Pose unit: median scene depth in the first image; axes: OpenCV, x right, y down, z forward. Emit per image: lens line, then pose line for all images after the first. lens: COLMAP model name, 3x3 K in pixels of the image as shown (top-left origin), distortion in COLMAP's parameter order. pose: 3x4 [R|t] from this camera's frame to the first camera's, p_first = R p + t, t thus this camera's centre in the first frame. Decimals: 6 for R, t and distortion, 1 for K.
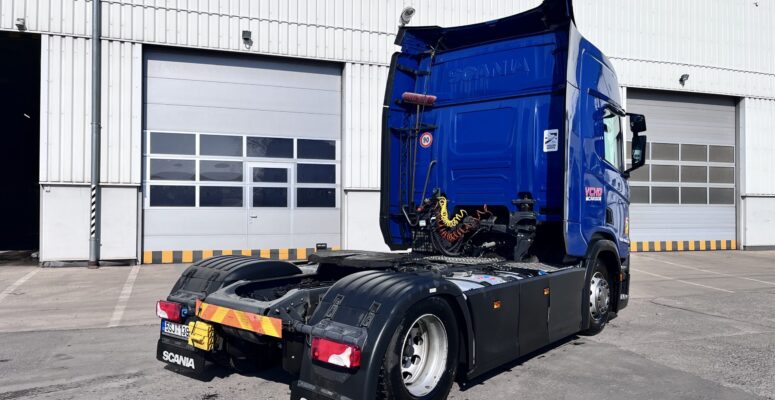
lens RADIAL K [[676.8, 0, 389.2], [0, 676.8, 204.1], [0, 0, 1]] dist [0.053304, -0.039076]
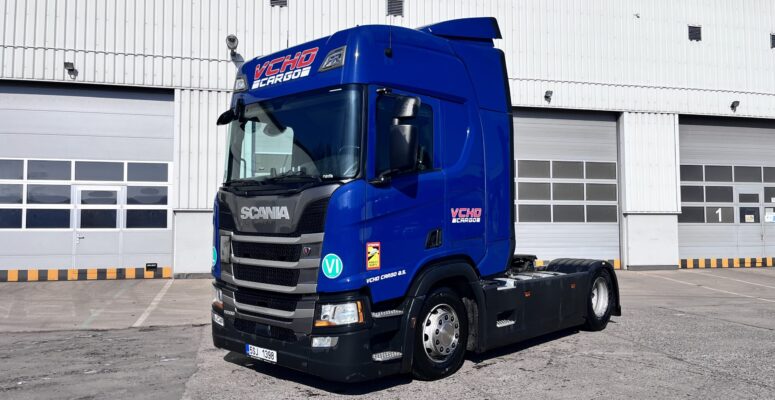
lens RADIAL K [[591.9, 0, 377.9], [0, 591.9, 194.6], [0, 0, 1]] dist [0.045349, -0.052500]
pose [[0.989166, -0.013698, -0.146159, 0.377021], [0.006404, 0.998716, -0.050261, 0.001812], [0.146659, 0.048780, 0.987984, 0.149335]]
